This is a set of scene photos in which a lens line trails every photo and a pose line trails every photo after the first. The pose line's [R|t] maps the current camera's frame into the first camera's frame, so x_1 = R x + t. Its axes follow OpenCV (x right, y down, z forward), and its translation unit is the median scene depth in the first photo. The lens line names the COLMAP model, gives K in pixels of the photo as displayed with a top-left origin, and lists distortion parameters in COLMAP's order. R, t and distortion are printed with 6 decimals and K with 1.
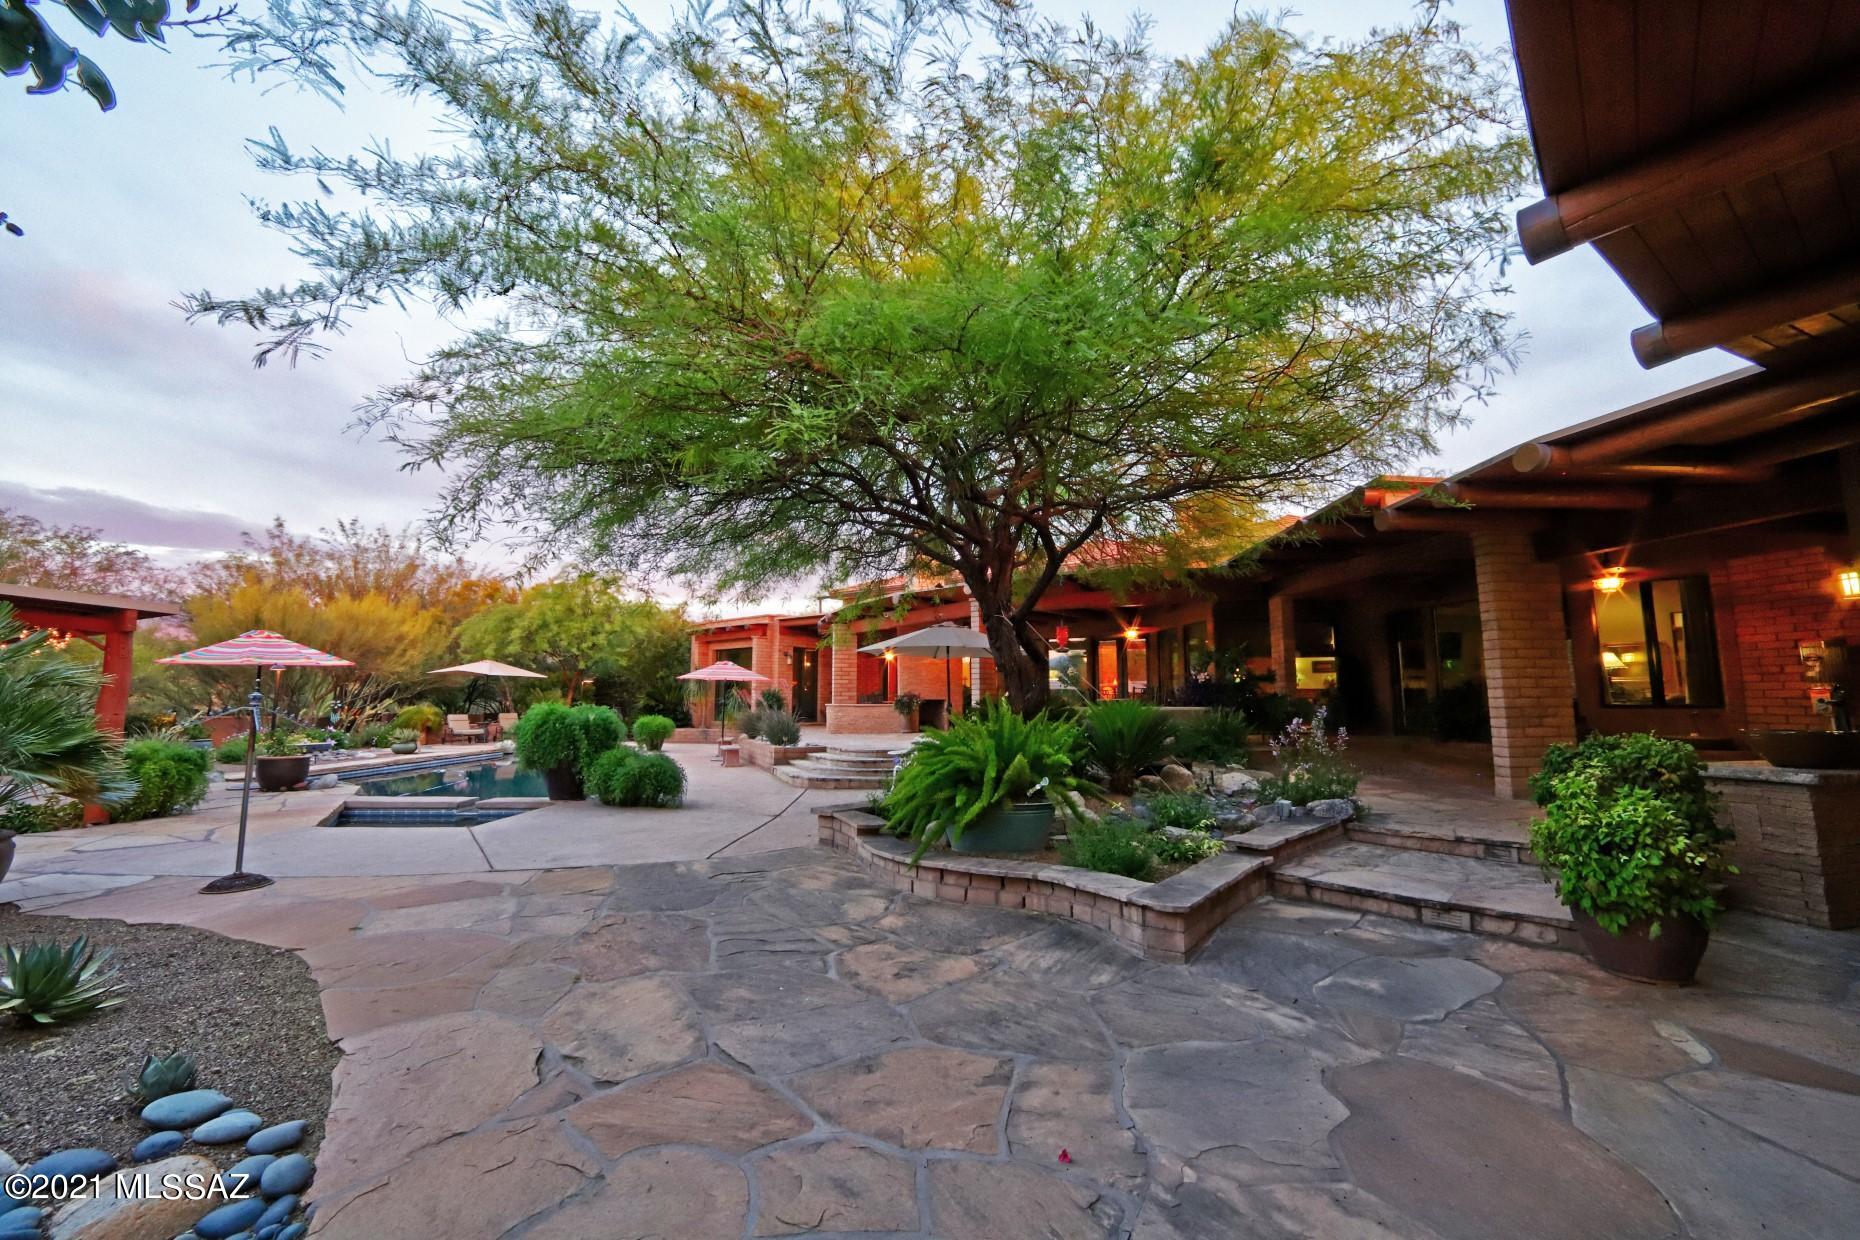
lens RADIAL K [[731.6, 0, 923.2], [0, 731.6, 615.1], [0, 0, 1]] dist [-0.034000, 0.015085]
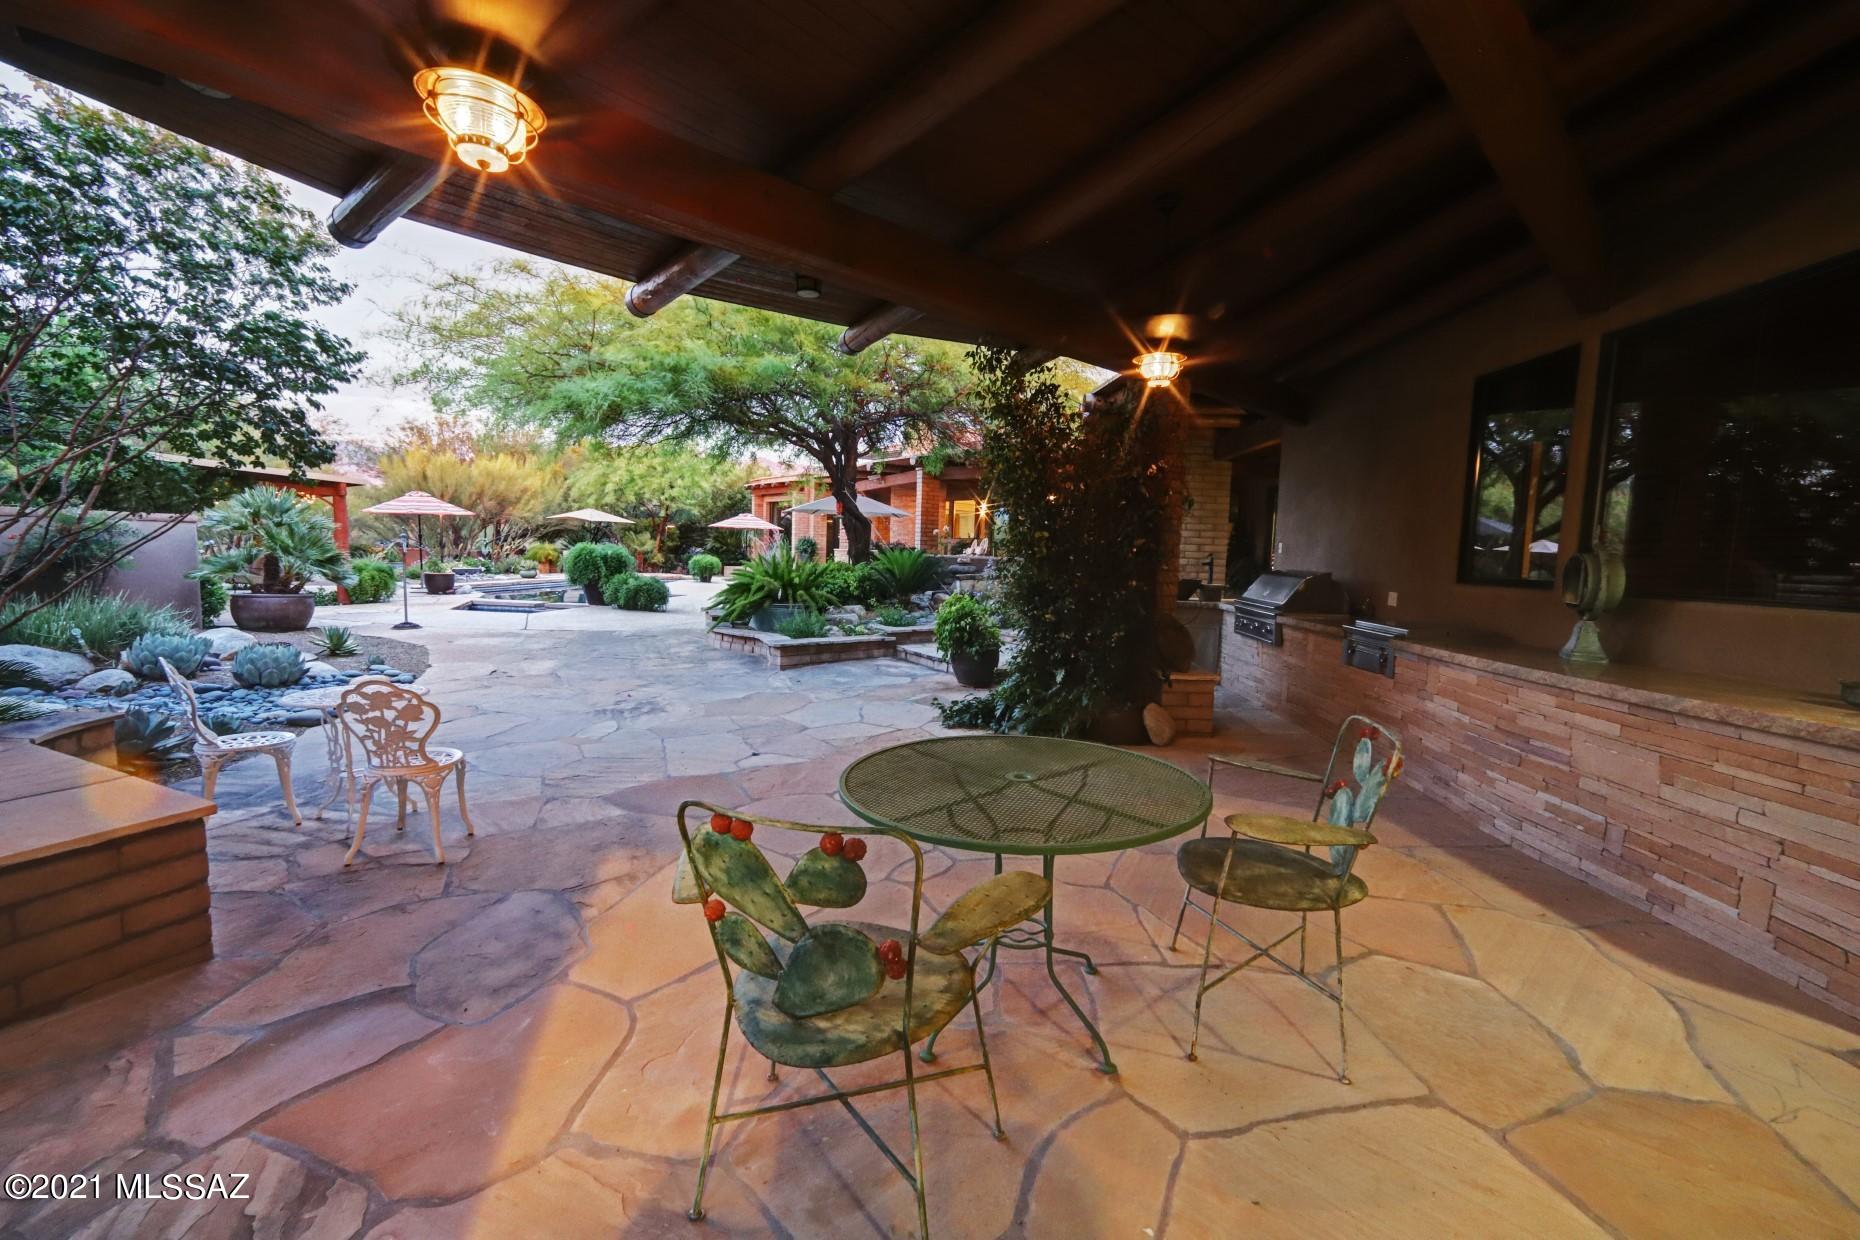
lens RADIAL K [[731.6, 0, 923.2], [0, 731.6, 615.1], [0, 0, 1]] dist [-0.034000, 0.015085]
pose [[0.985781, 0.042986, -0.162441, 0.239748], [-0.008872, 0.978691, 0.205147, -0.027013], [0.167799, -0.200789, 0.965157, -0.211396]]
